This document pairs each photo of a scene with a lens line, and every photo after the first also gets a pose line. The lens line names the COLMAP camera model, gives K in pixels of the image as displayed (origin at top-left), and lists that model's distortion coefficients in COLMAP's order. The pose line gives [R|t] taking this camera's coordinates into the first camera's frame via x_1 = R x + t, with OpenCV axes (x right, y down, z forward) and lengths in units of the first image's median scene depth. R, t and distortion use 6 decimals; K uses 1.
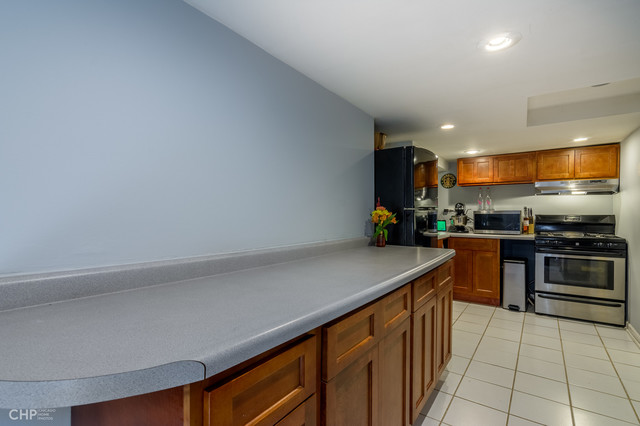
lens RADIAL K [[307.4, 0, 322.5], [0, 307.4, 215.4], [0, 0, 1]] dist [0.000174, 0.001285]
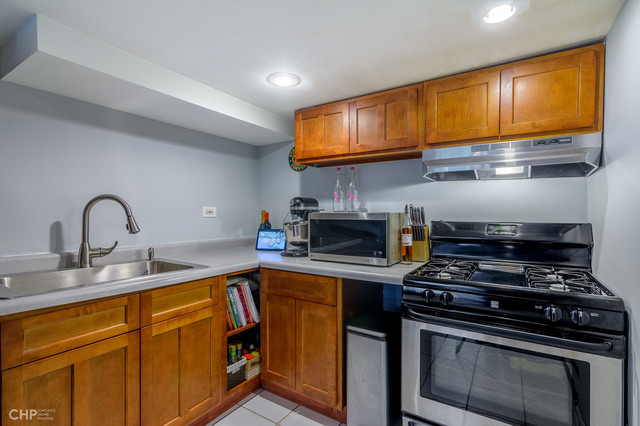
lens RADIAL K [[307.4, 0, 322.5], [0, 307.4, 215.4], [0, 0, 1]] dist [0.000174, 0.001285]
pose [[0.999126, 0.001196, 0.041775, 0.550319], [-0.001173, 0.999999, -0.000587, -0.012435], [-0.041776, 0.000537, 0.999127, 0.580626]]
